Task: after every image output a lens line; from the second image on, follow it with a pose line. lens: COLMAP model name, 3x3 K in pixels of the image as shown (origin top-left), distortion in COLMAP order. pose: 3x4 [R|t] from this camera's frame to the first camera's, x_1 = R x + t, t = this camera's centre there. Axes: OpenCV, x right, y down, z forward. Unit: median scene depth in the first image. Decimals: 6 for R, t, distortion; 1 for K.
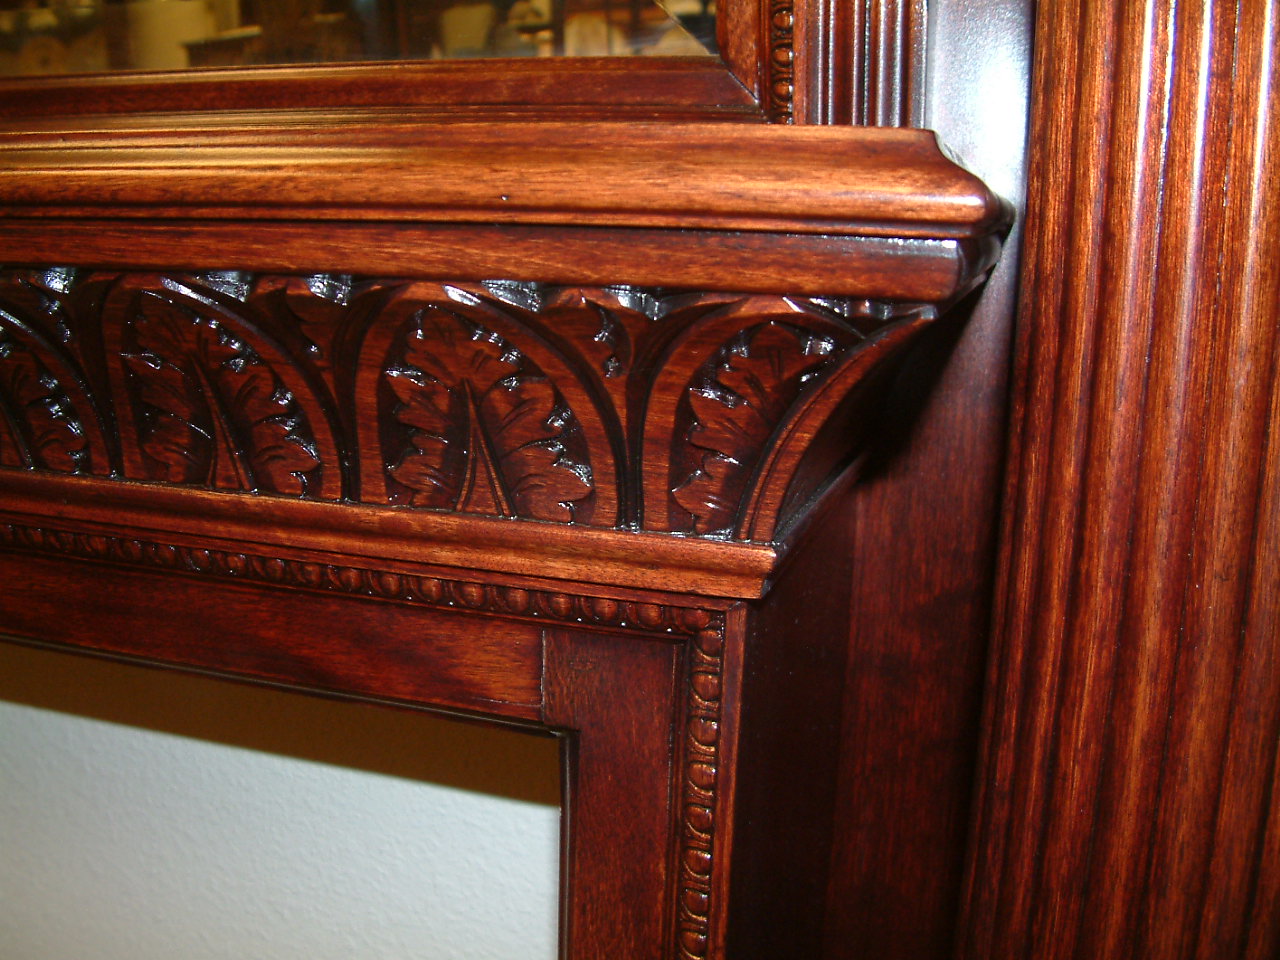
lens RADIAL K [[1379.9, 0, 640.0], [0, 1379.9, 480.0], [0, 0, 1]] dist [-0.175748, 0.027564]
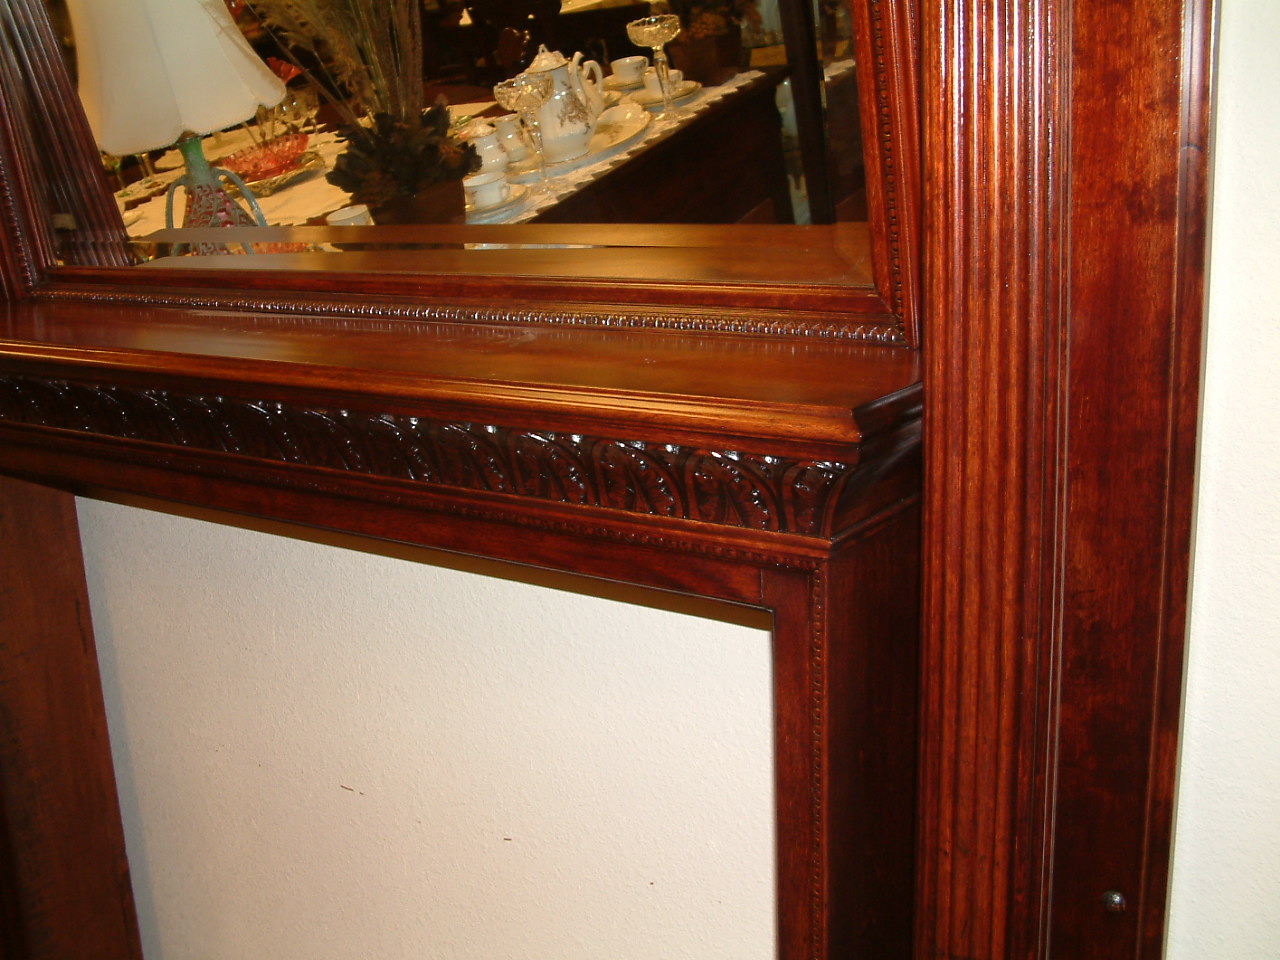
lens RADIAL K [[1484.4, 0, 639.2], [0, 1484.4, 503.7], [0, 0, 1]] dist [-0.190016, 0.233895]
pose [[0.949098, 0.011013, -0.314787, 0.591903], [0.008452, 0.998138, 0.060403, -0.182738], [0.314866, -0.059989, 0.947238, -1.702136]]
